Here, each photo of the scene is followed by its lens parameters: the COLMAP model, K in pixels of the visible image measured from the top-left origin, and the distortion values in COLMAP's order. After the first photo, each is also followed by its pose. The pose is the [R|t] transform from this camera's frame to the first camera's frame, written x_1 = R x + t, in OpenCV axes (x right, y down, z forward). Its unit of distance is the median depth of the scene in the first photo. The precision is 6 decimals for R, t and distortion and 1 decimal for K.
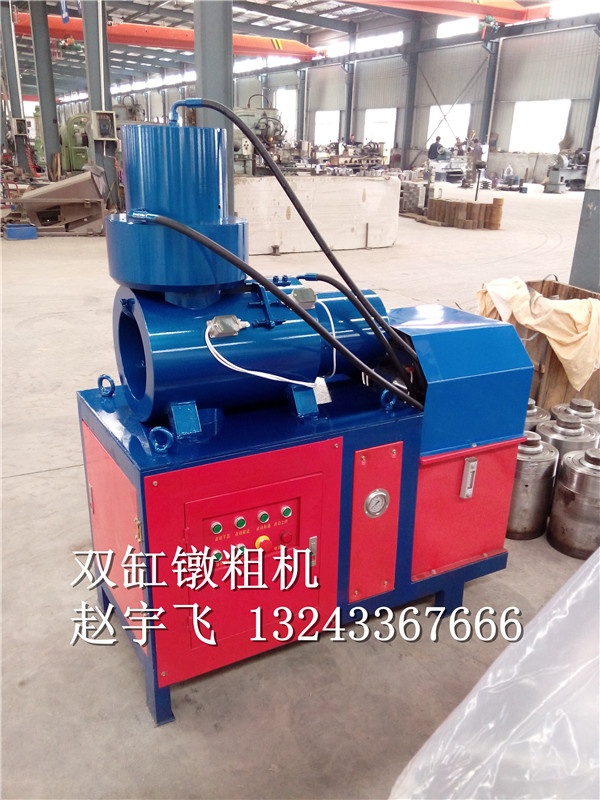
lens RADIAL K [[701.5, 0, 300.0], [0, 701.5, 400.0], [0, 0, 1]] dist [-0.012911, -0.007054]
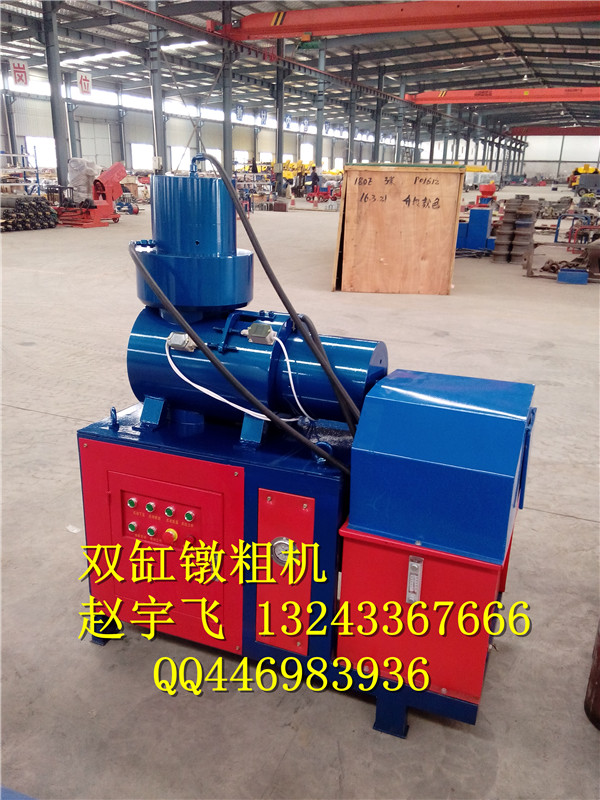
lens RADIAL K [[699.7, 0, 300.0], [0, 699.7, 400.0], [0, 0, 1]] dist [0.012525, 0.003679]
pose [[0.621662, 0.225064, -0.750255, 0.832641], [-0.271734, 0.960313, 0.062919, -0.126555], [0.734641, 0.164756, 0.658148, 0.353497]]
